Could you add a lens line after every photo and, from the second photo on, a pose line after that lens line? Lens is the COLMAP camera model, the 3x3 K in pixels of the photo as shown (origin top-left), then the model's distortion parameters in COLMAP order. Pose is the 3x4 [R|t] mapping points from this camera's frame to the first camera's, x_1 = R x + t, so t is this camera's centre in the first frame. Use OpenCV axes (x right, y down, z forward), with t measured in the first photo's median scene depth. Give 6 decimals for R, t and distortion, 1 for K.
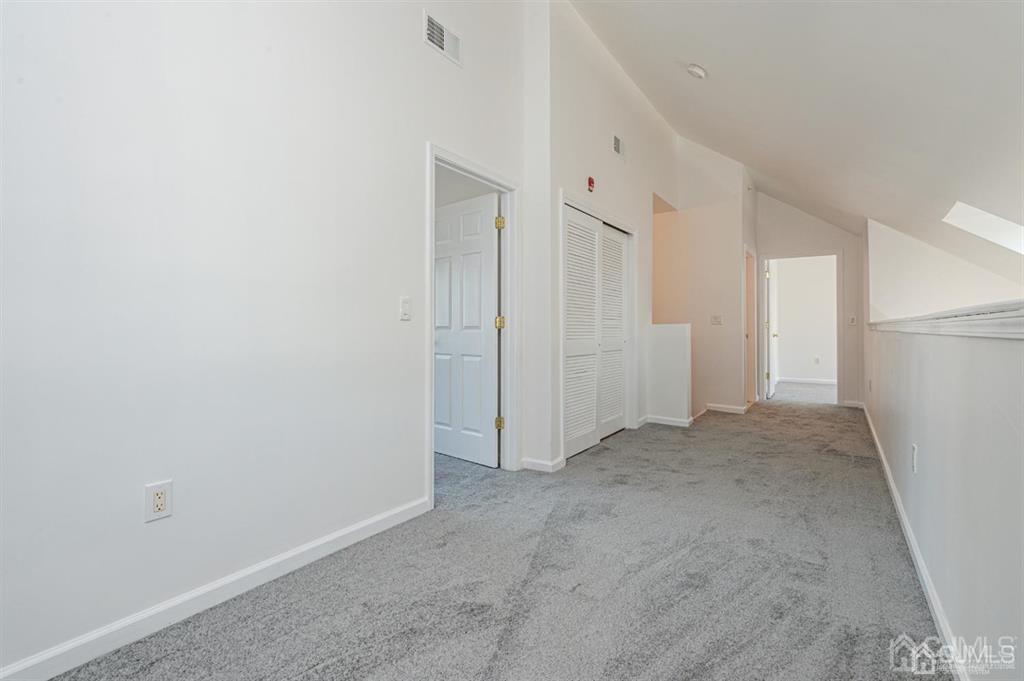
lens RADIAL K [[483.0, 0, 509.4], [0, 483.0, 334.7], [0, 0, 1]] dist [0.016263, -0.002550]
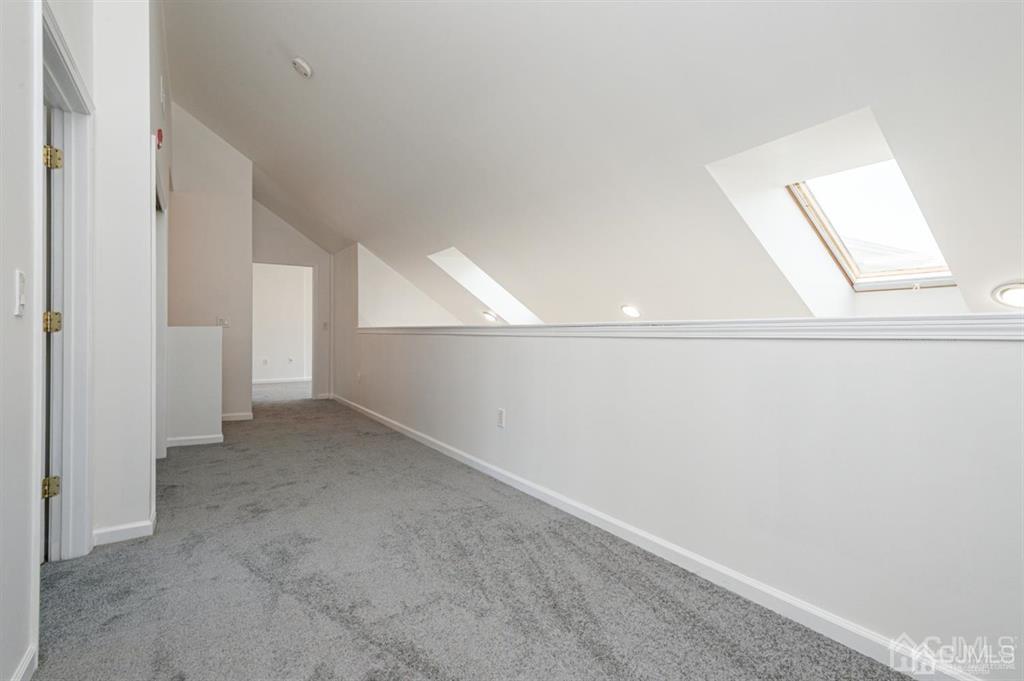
lens RADIAL K [[483.0, 0, 506.8], [0, 483.0, 336.7], [0, 0, 1]] dist [0.016263, -0.002550]
pose [[0.405968, -0.003572, 0.913880, -0.364837], [0.002853, 0.999992, 0.002641, -0.006175], [-0.913883, 0.001535, 0.405975, 0.237854]]
